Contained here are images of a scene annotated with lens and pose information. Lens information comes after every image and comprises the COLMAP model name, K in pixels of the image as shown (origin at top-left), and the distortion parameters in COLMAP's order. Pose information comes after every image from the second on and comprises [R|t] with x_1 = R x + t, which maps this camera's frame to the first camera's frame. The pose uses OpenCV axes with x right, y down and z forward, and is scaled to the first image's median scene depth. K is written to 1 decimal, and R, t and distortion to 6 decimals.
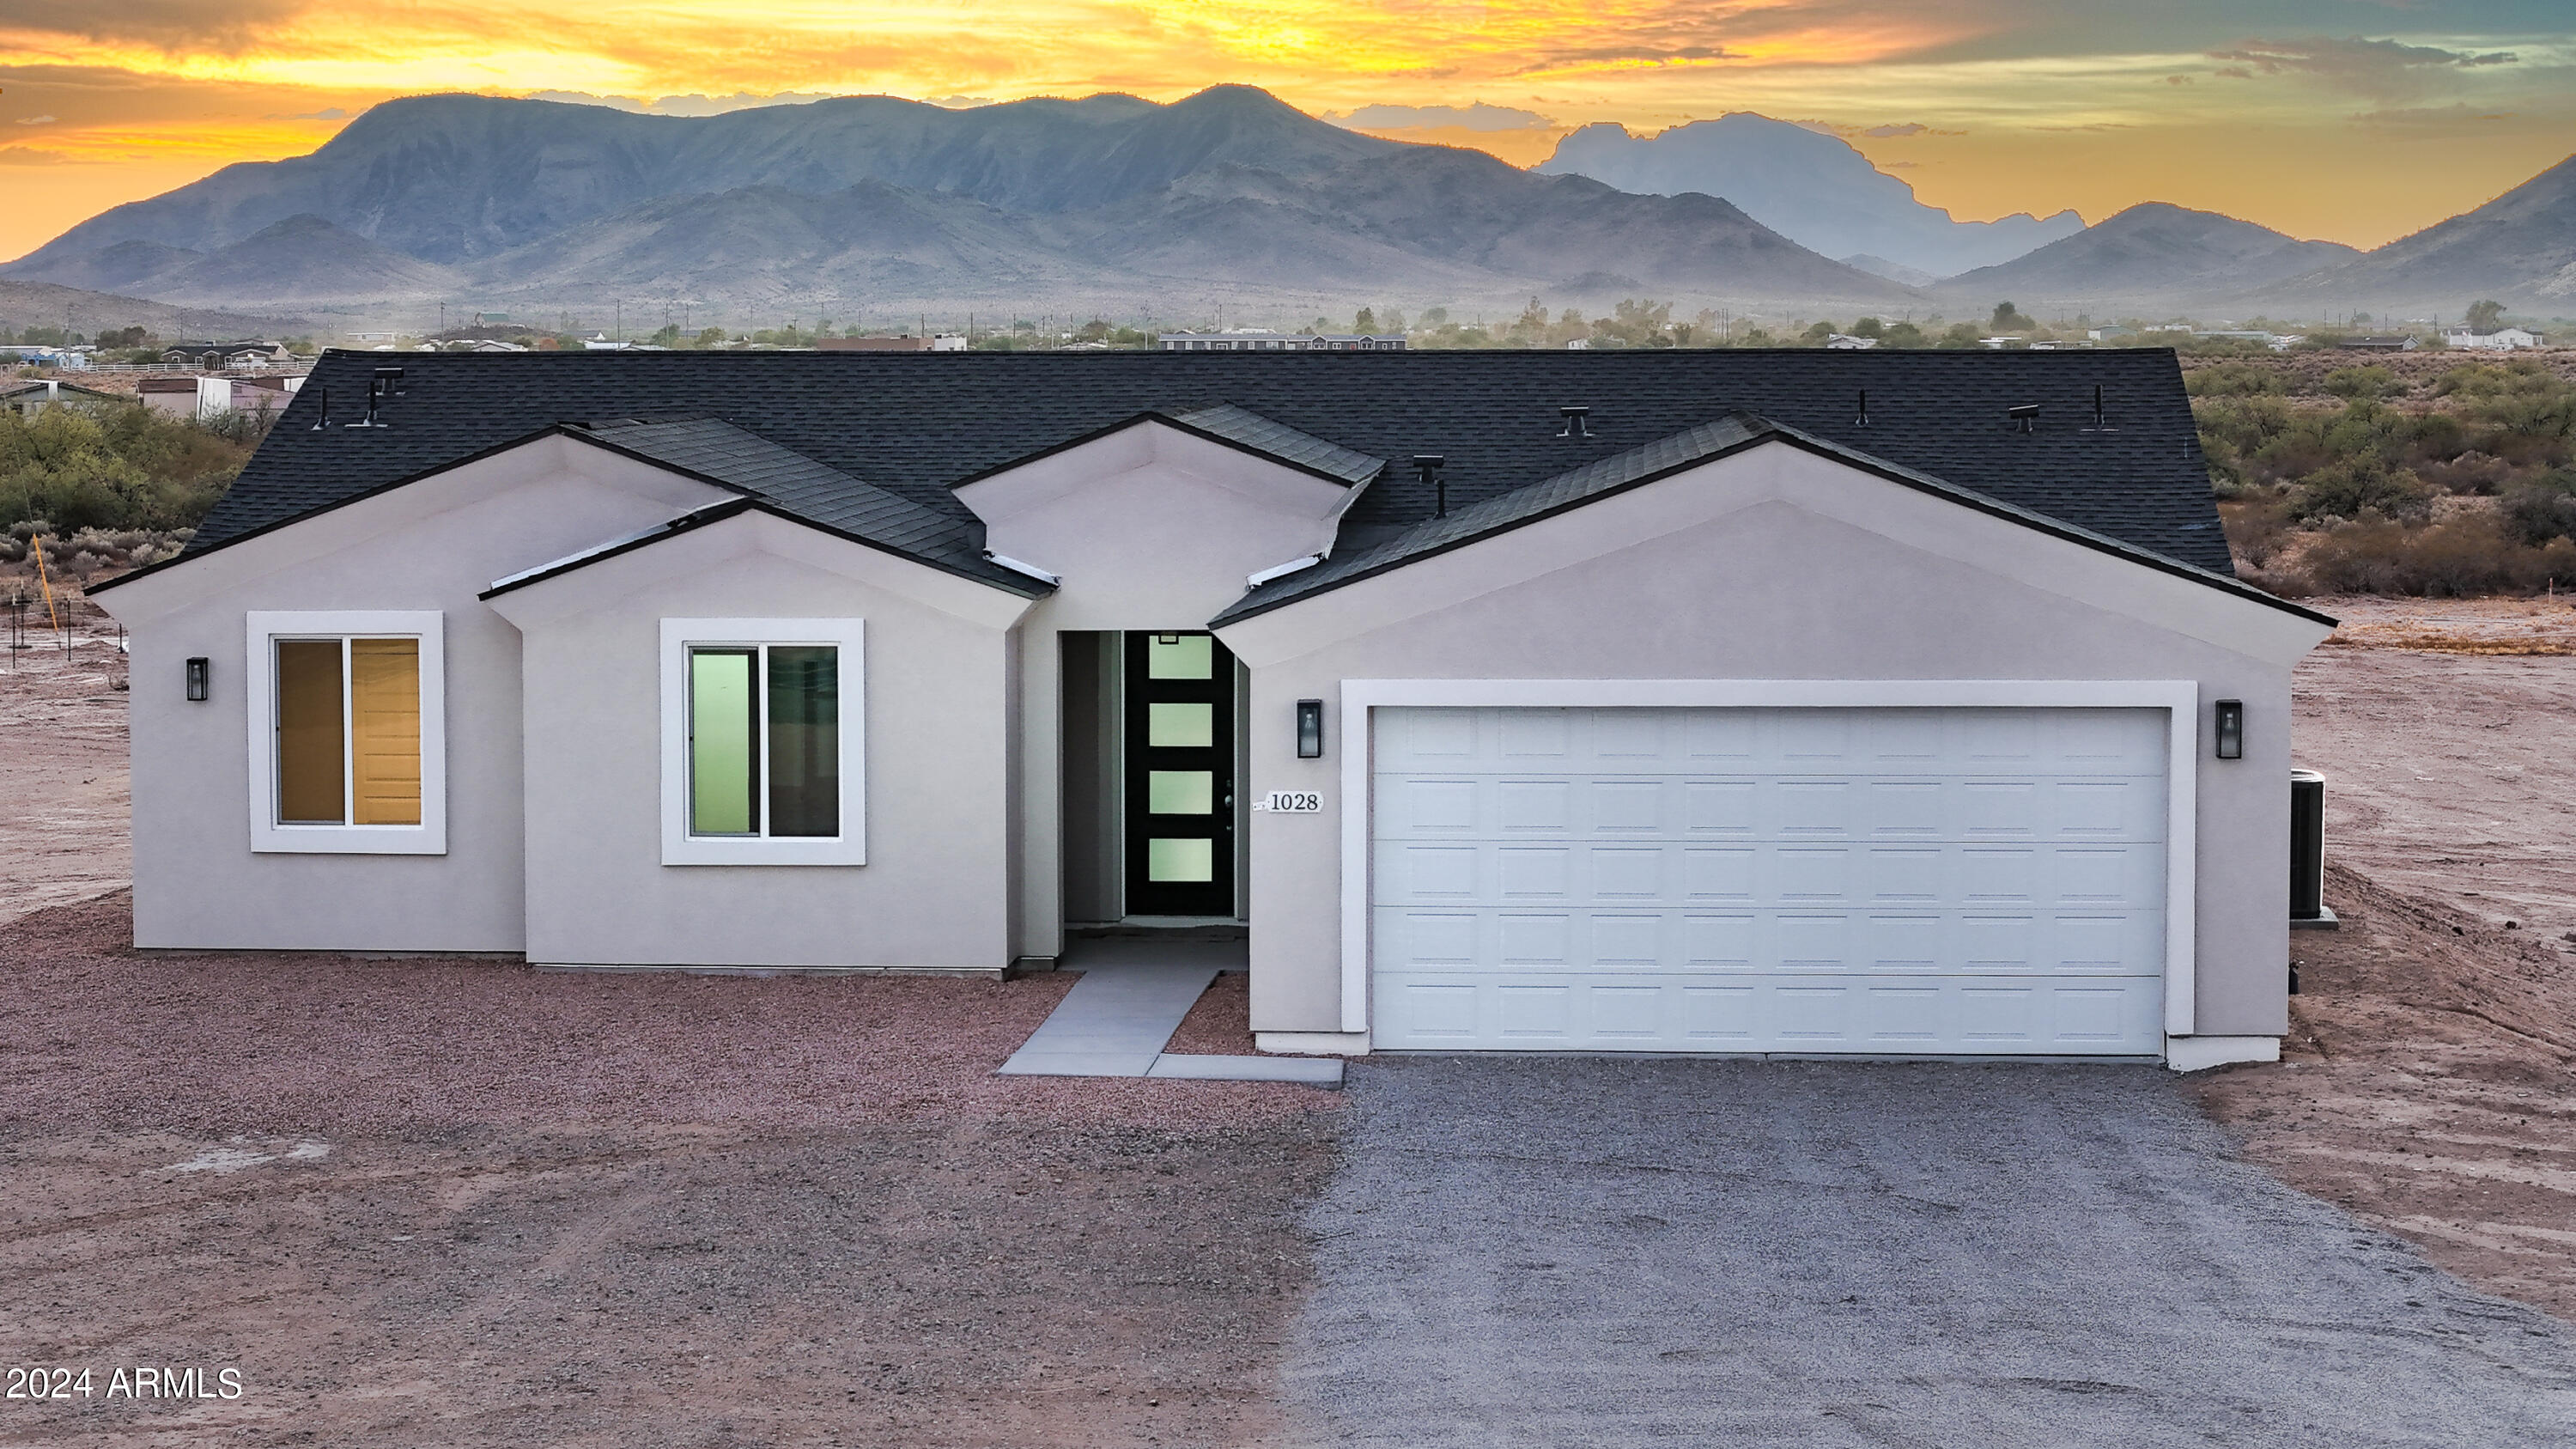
lens RADIAL K [[5702.9, 0, 1288.0], [0, 5702.9, 724.5], [0, 0, 1]] dist [-0.142061, 0.298295]
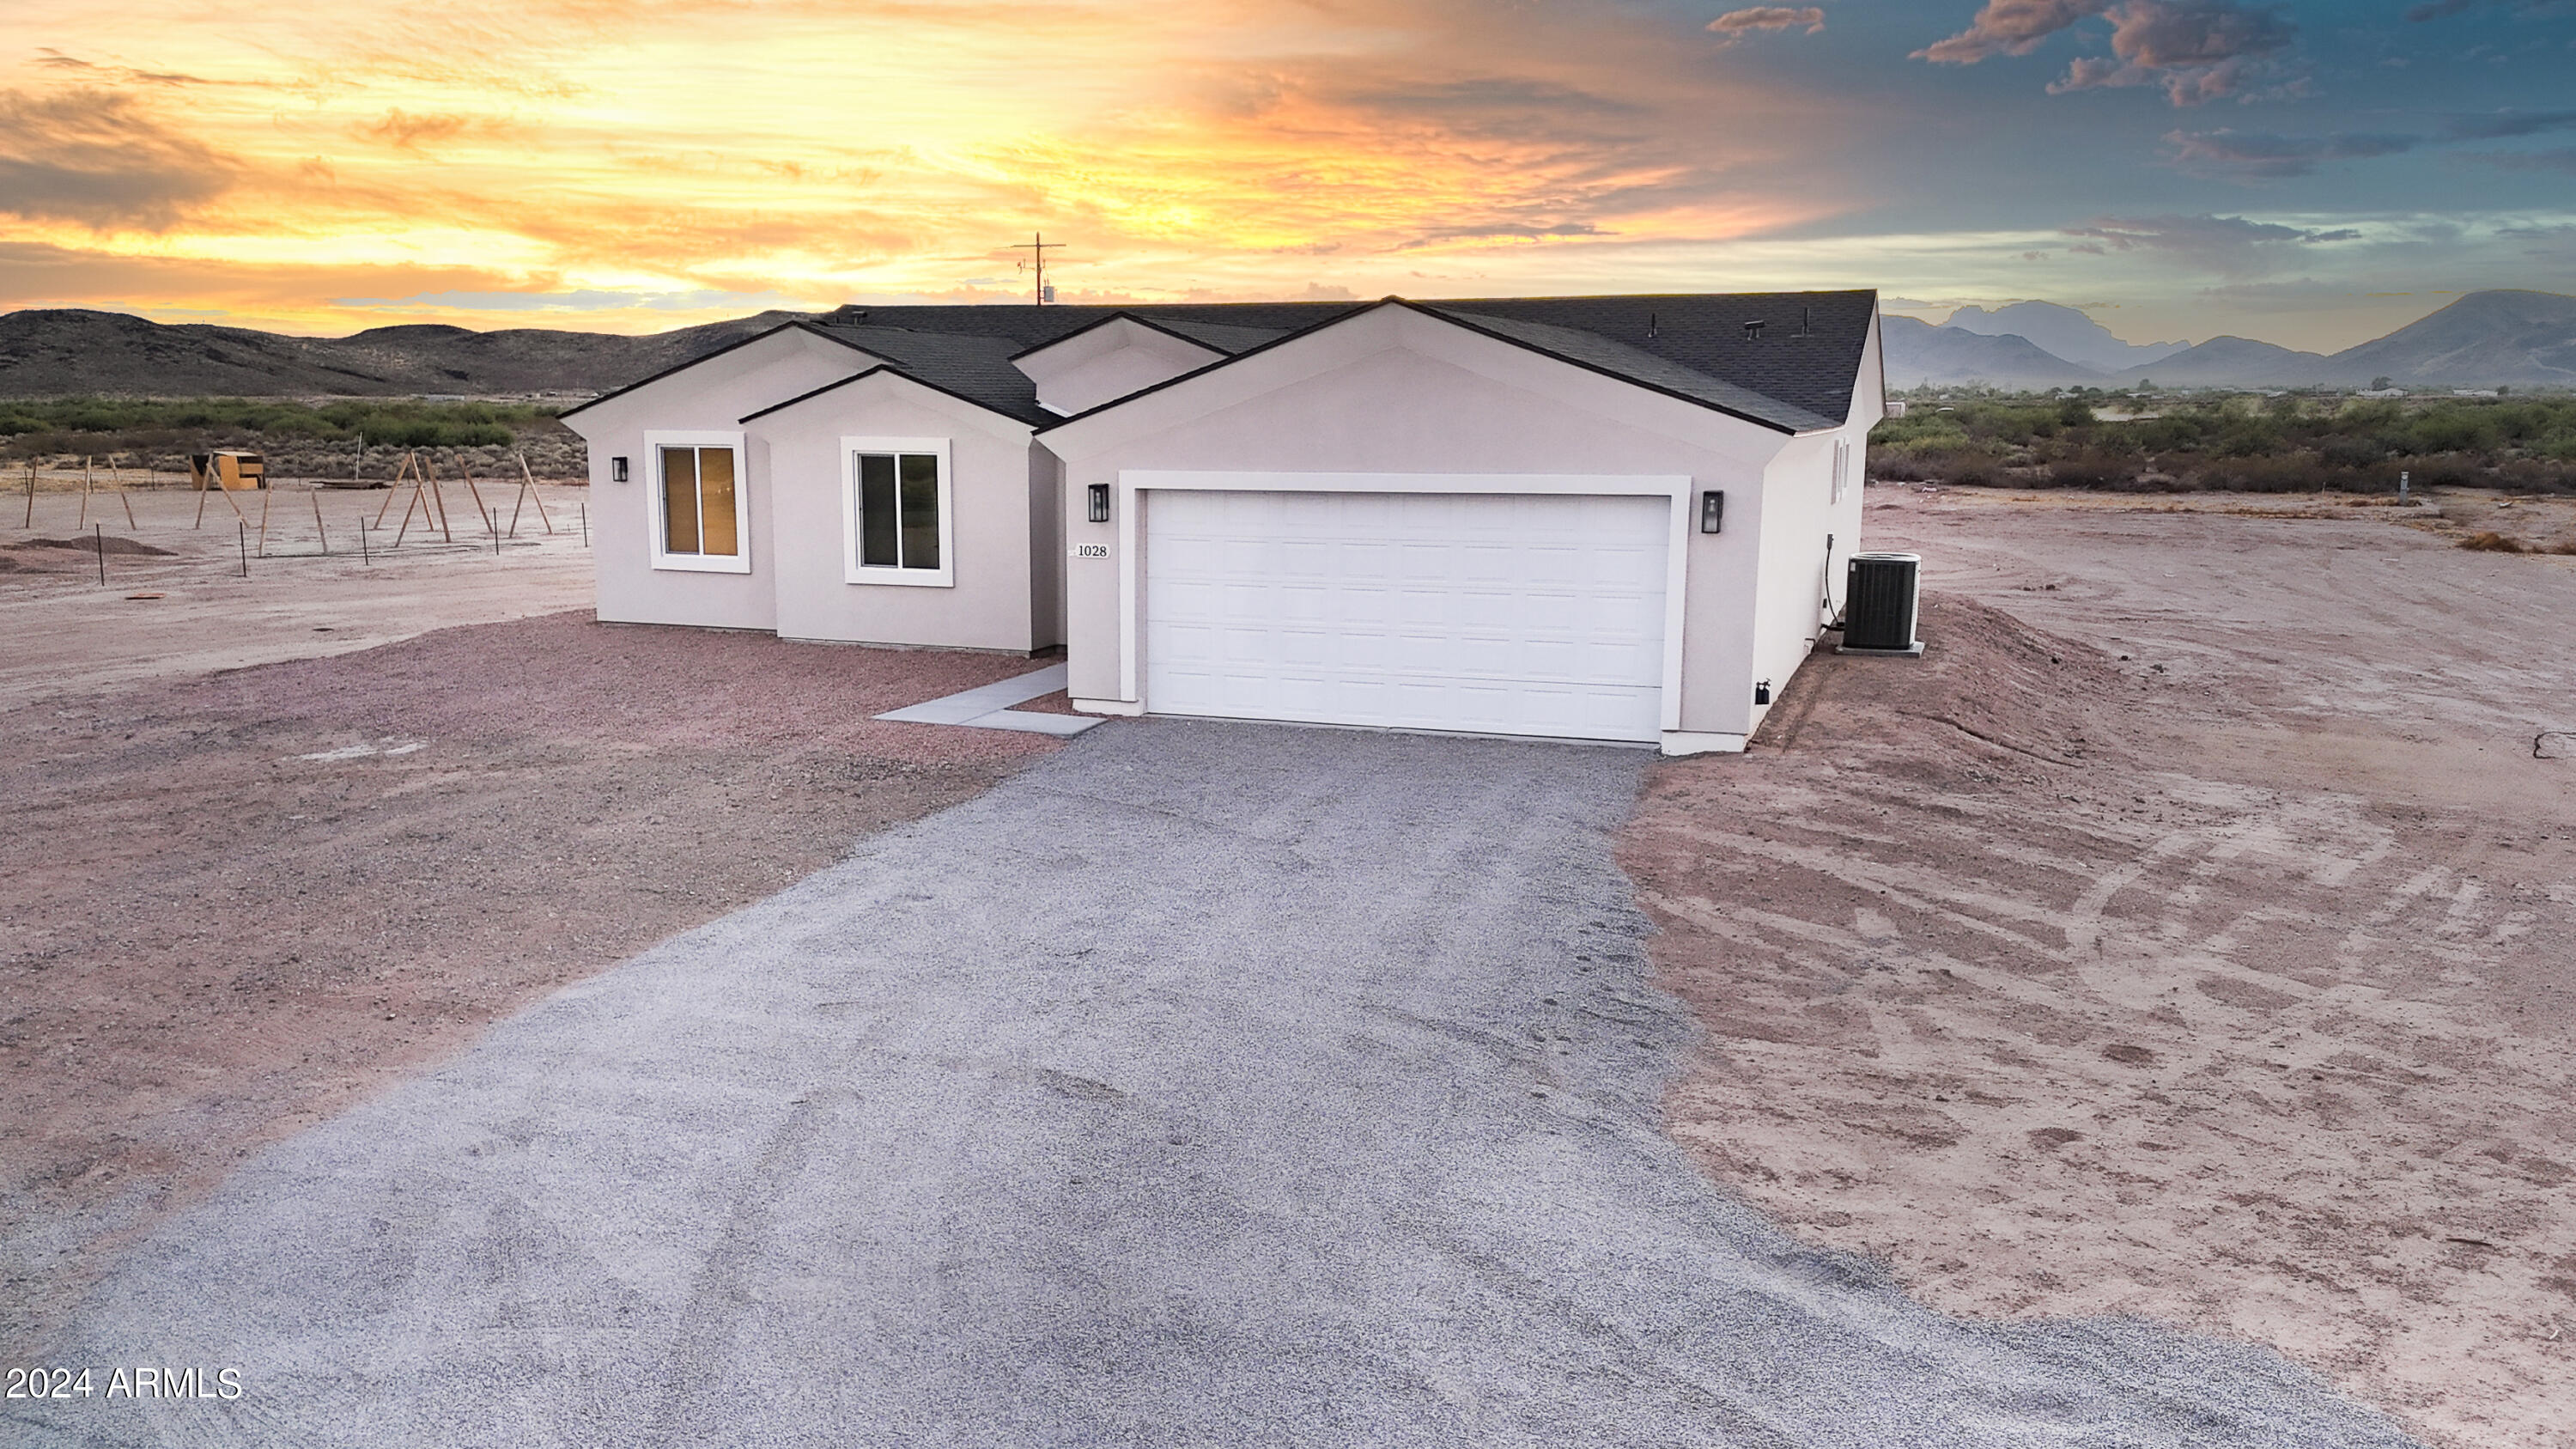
lens RADIAL K [[2103.4, 0, 1234.6], [0, 2103.4, 731.1], [0, 0, 1]] dist [0.173888, -0.252911]
pose [[0.960200, 0.047627, -0.275223, 0.176170], [-0.024235, 0.995845, 0.087778, 0.010177], [0.278260, -0.077615, 0.957365, 0.415084]]
